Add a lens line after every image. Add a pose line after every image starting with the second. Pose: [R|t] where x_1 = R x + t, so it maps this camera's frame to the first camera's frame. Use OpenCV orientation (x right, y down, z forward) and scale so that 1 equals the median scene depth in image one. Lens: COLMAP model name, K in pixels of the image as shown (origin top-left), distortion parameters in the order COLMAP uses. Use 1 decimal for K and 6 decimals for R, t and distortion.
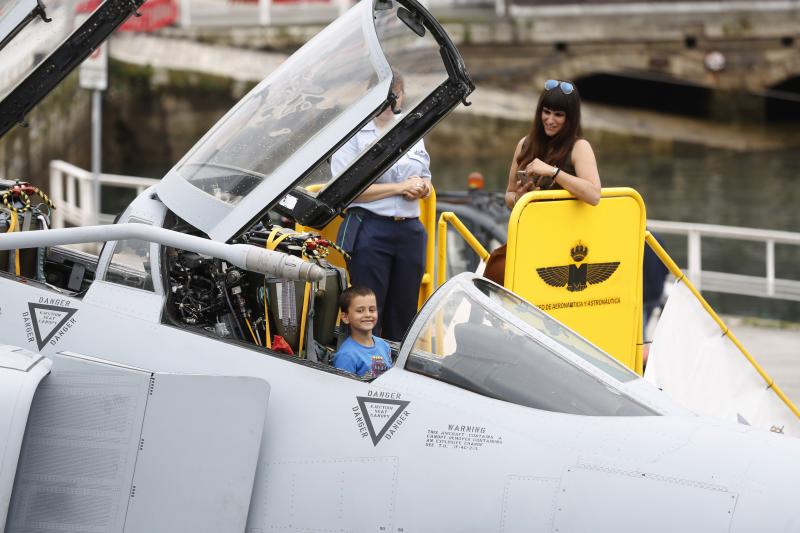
lens RADIAL K [[4366.2, 0, 400.0], [0, 4366.2, 266.5], [0, 0, 1]] dist [1.691949, 8.108236]
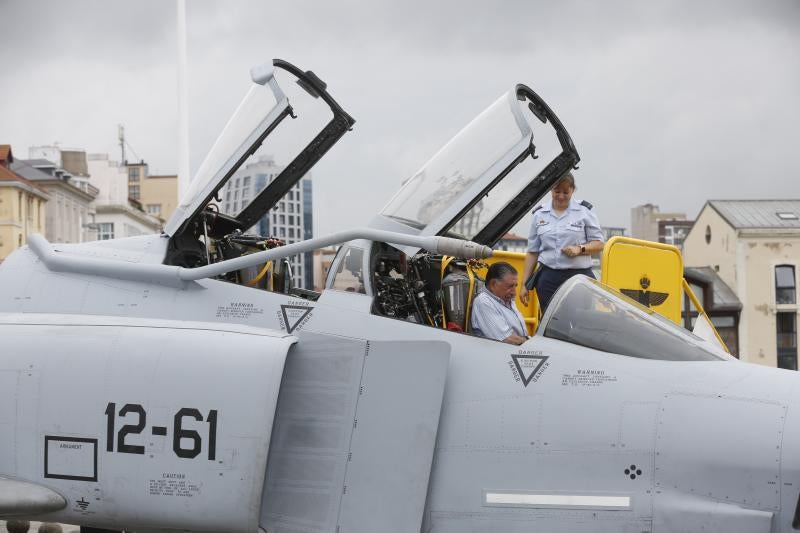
lens RADIAL K [[1933.4, 0, 400.0], [0, 1933.4, 266.5], [0, 0, 1]] dist [-0.127825, -0.295255]
pose [[0.999935, -0.011258, -0.001792, -0.043464], [0.010887, 0.989707, -0.142697, 0.088496], [0.003380, 0.142668, 0.989765, 0.364769]]
